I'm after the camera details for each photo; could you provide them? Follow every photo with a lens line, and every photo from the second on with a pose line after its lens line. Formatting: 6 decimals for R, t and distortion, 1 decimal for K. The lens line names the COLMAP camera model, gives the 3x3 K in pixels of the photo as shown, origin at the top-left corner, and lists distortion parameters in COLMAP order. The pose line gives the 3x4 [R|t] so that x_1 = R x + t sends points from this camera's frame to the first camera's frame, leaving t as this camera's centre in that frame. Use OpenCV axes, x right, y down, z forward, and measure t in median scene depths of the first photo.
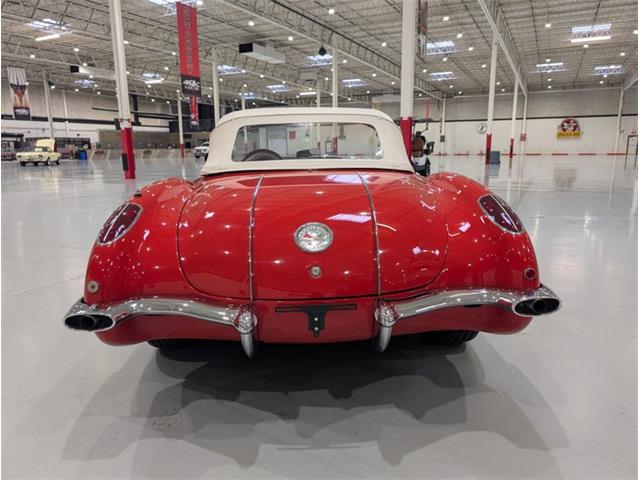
lens RADIAL K [[457.6, 0, 316.9], [0, 457.6, 242.2], [0, 0, 1]] dist [0.005733, -0.002266]
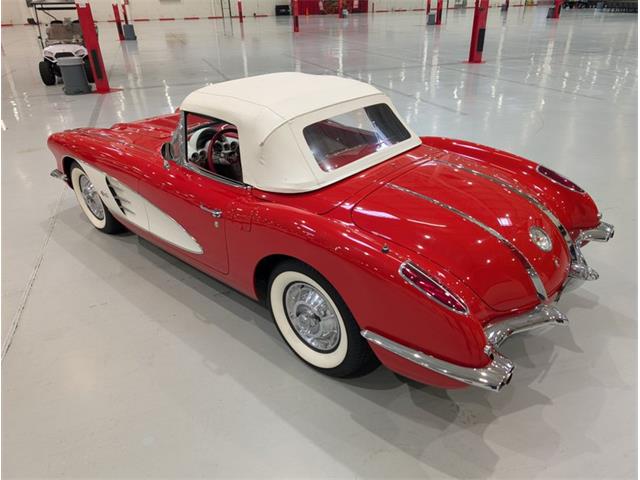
lens RADIAL K [[456.6, 0, 320.0], [0, 456.6, 240.0], [0, 0, 1]] dist [0.004423, -0.001373]
pose [[0.692064, -0.342490, 0.635412, -0.051113], [0.162337, 0.931569, 0.325310, -0.021441], [-0.703345, -0.121985, 0.700304, 0.019927]]
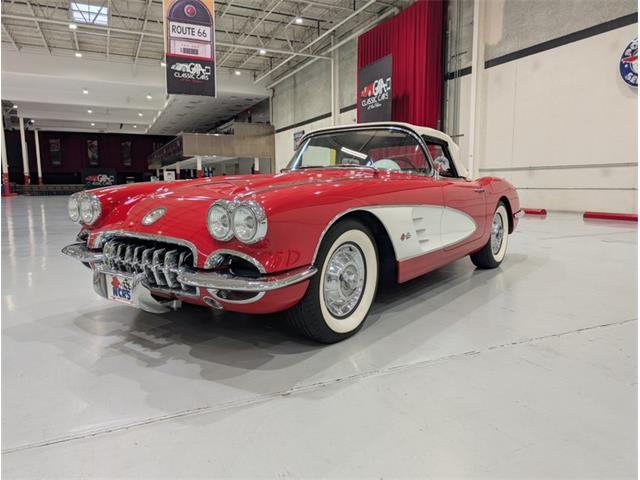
lens RADIAL K [[458.3, 0, 320.9], [0, 458.3, 241.9], [0, 0, 1]] dist [0.006111, -0.002368]
pose [[-0.783056, -0.061638, 0.618890, -0.053494], [0.137721, 0.953191, 0.269185, -0.026773], [-0.606512, 0.296021, -0.737912, 0.160327]]
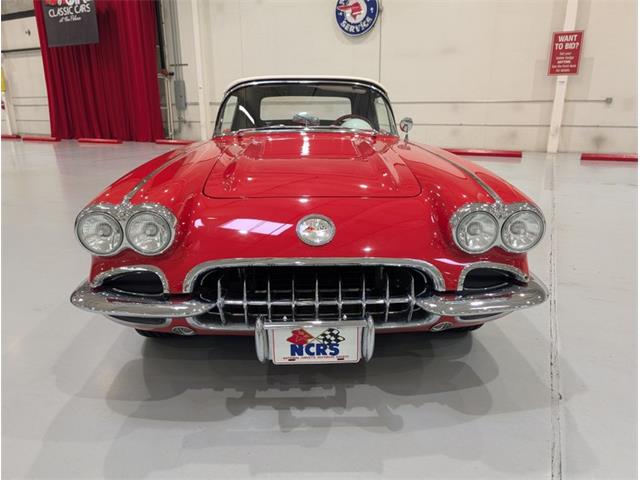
lens RADIAL K [[457.6, 0, 316.9], [0, 457.6, 242.2], [0, 0, 1]] dist [0.005733, -0.002266]
pose [[-0.999816, 0.017628, -0.007502, -0.002804], [0.012135, 0.885744, 0.464016, -0.034489], [0.014825, 0.463840, -0.885795, 0.165221]]
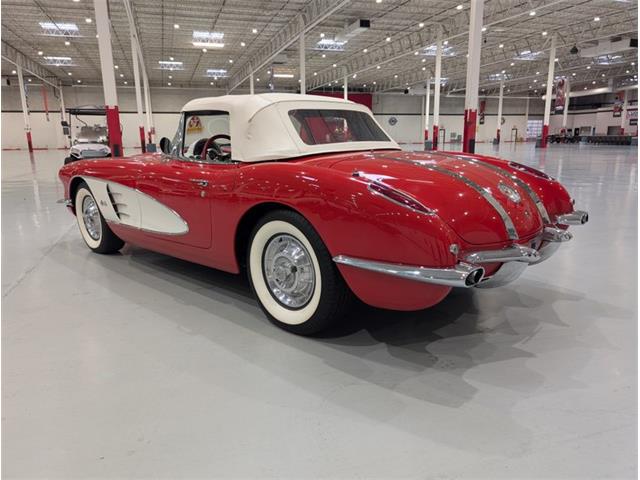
lens RADIAL K [[457.6, 0, 316.9], [0, 457.6, 242.2], [0, 0, 1]] dist [0.005733, -0.002266]
pose [[0.709104, -0.153545, 0.688183, -0.055130], [0.144262, 0.986949, 0.071557, -0.001795], [-0.690188, 0.048537, 0.722000, 0.015483]]
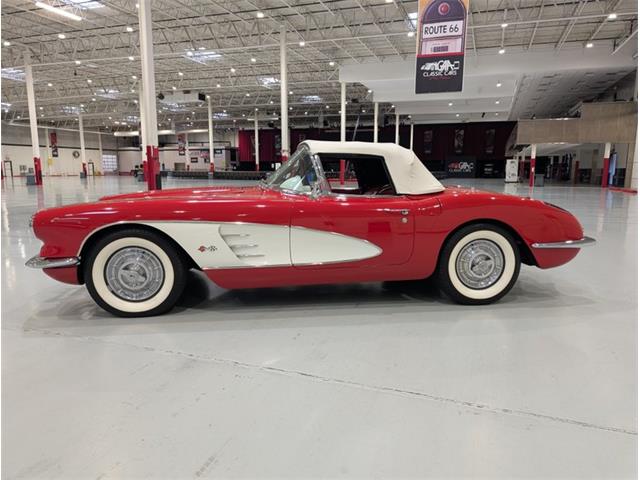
lens RADIAL K [[458.0, 0, 321.4], [0, 458.0, 243.4], [0, 0, 1]] dist [0.001590, -0.000569]
pose [[-0.110572, -0.145877, 0.983104, -0.099226], [0.194934, 0.966773, 0.165378, -0.018174], [-0.974564, 0.209926, -0.078462, 0.092641]]
